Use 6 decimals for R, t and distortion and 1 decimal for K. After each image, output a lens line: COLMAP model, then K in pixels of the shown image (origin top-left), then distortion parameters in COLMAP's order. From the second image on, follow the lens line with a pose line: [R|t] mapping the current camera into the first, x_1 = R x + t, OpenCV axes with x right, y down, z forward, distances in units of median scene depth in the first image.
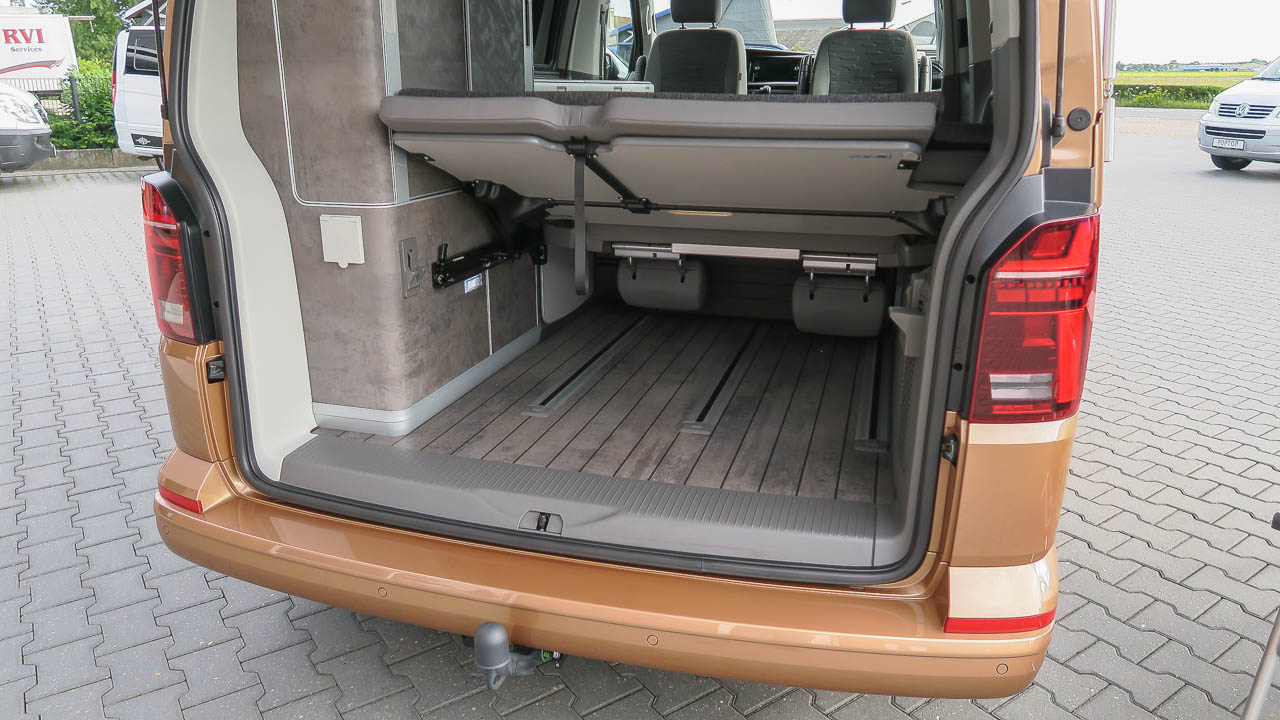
lens RADIAL K [[899.4, 0, 640.0], [0, 899.4, 360.0], [0, 0, 1]] dist [0.001653, 0.003641]
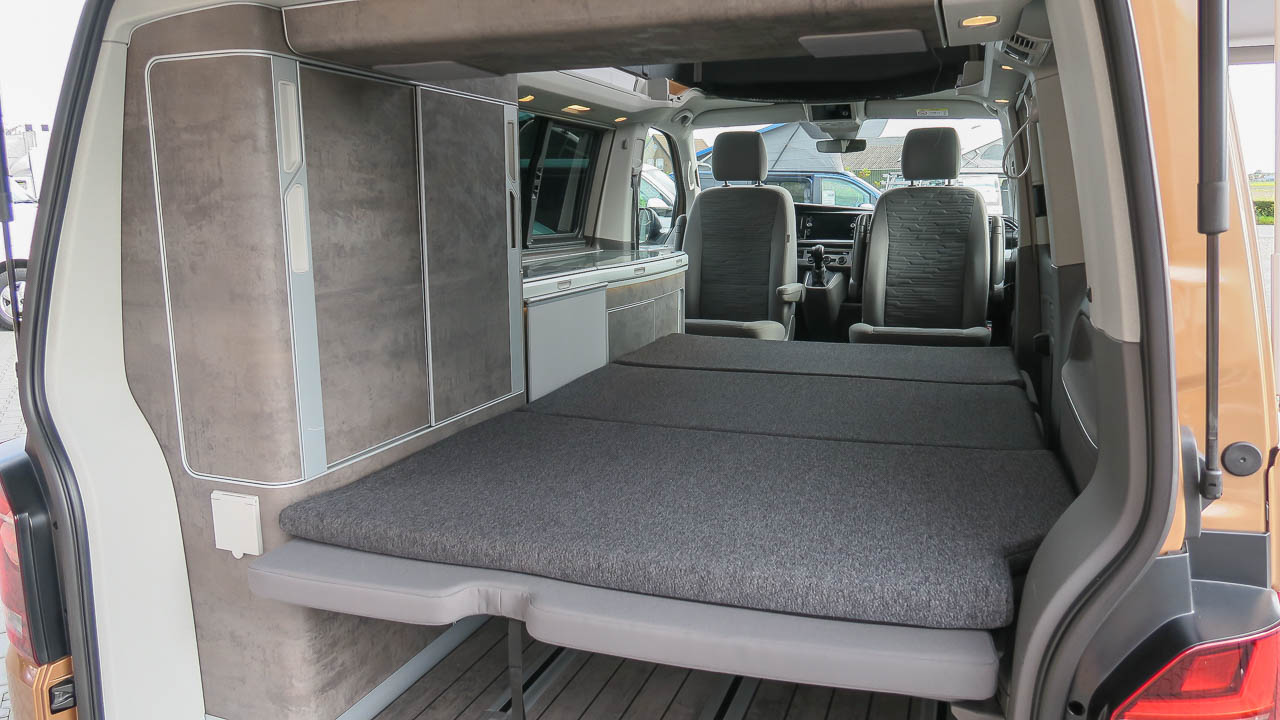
lens RADIAL K [[892.4, 0, 641.5], [0, 892.4, 364.5], [0, 0, 1]] dist [0.003620, 0.001403]
pose [[0.996729, 0.006570, -0.080547, 0.080413], [-0.015539, 0.993673, -0.111229, -0.185572], [0.079306, 0.112117, 0.990525, 0.235119]]
